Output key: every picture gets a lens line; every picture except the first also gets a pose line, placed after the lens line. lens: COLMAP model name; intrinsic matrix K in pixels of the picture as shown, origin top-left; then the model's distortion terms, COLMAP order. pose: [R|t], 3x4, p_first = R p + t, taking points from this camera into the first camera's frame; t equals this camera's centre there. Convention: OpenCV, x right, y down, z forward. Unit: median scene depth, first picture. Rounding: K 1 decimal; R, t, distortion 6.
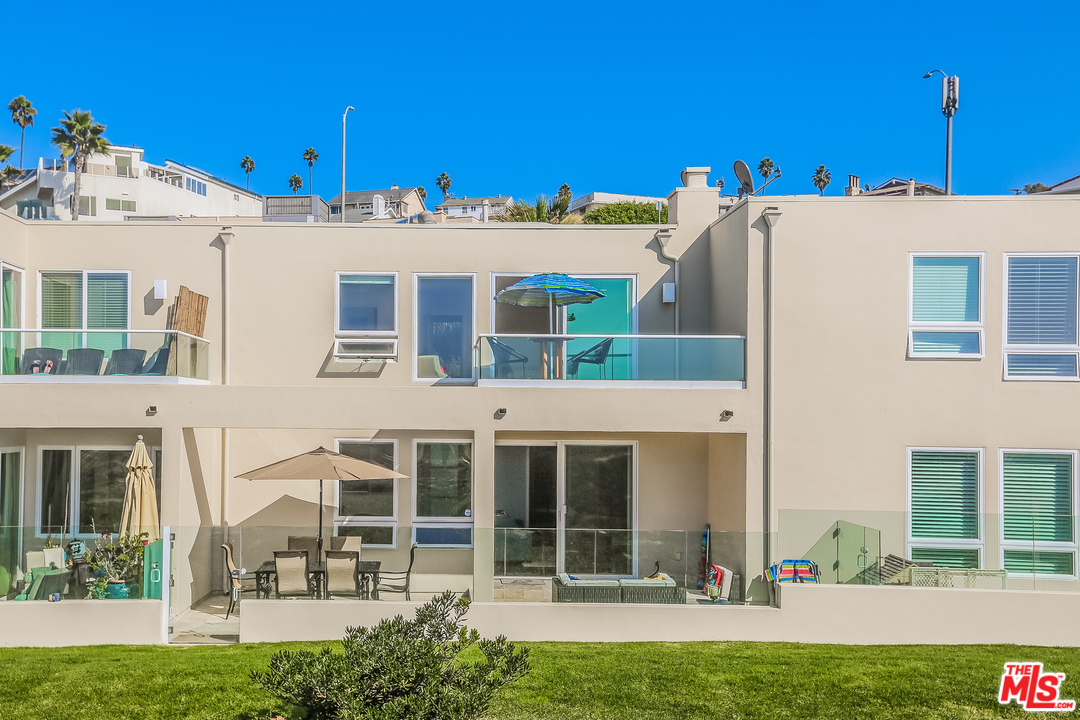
lens RADIAL K [[1054.3, 0, 510.4], [0, 1054.3, 394.8], [0, 0, 1]] dist [0.098537, 0.007054]
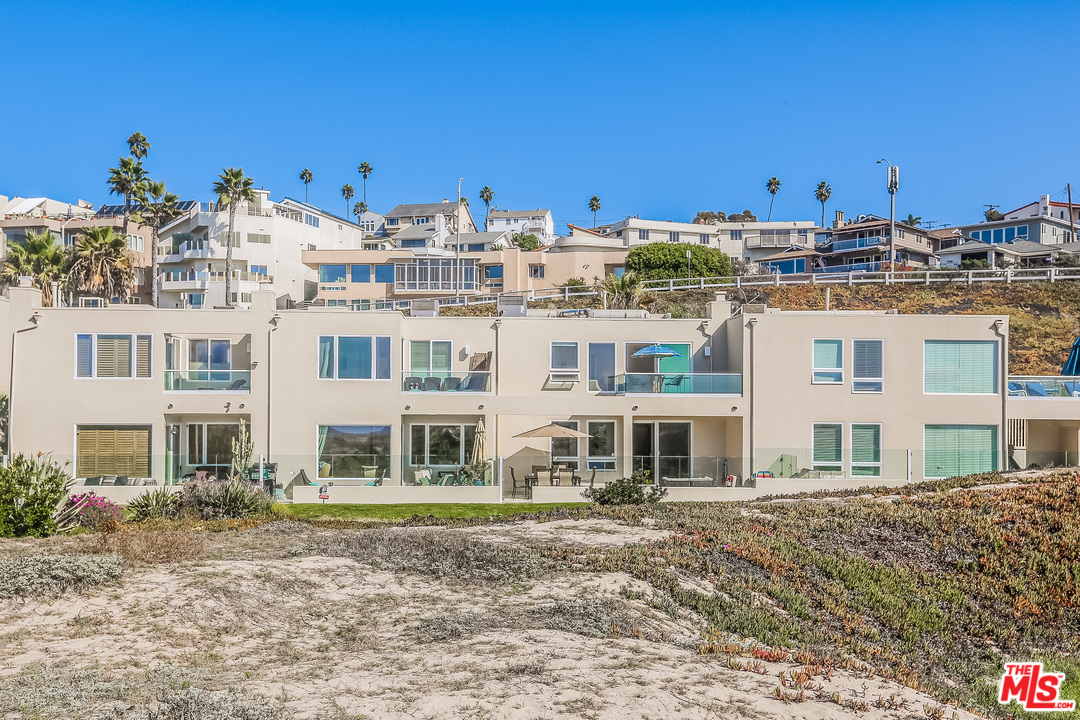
lens RADIAL K [[1083.6, 0, 556.8], [0, 1083.6, 386.0], [0, 0, 1]] dist [0.134028, 0.002827]
pose [[0.999429, -0.002043, 0.033739, -0.225690], [0.001883, 0.999987, 0.004782, -0.036557], [-0.033749, -0.004716, 0.999419, -1.167612]]
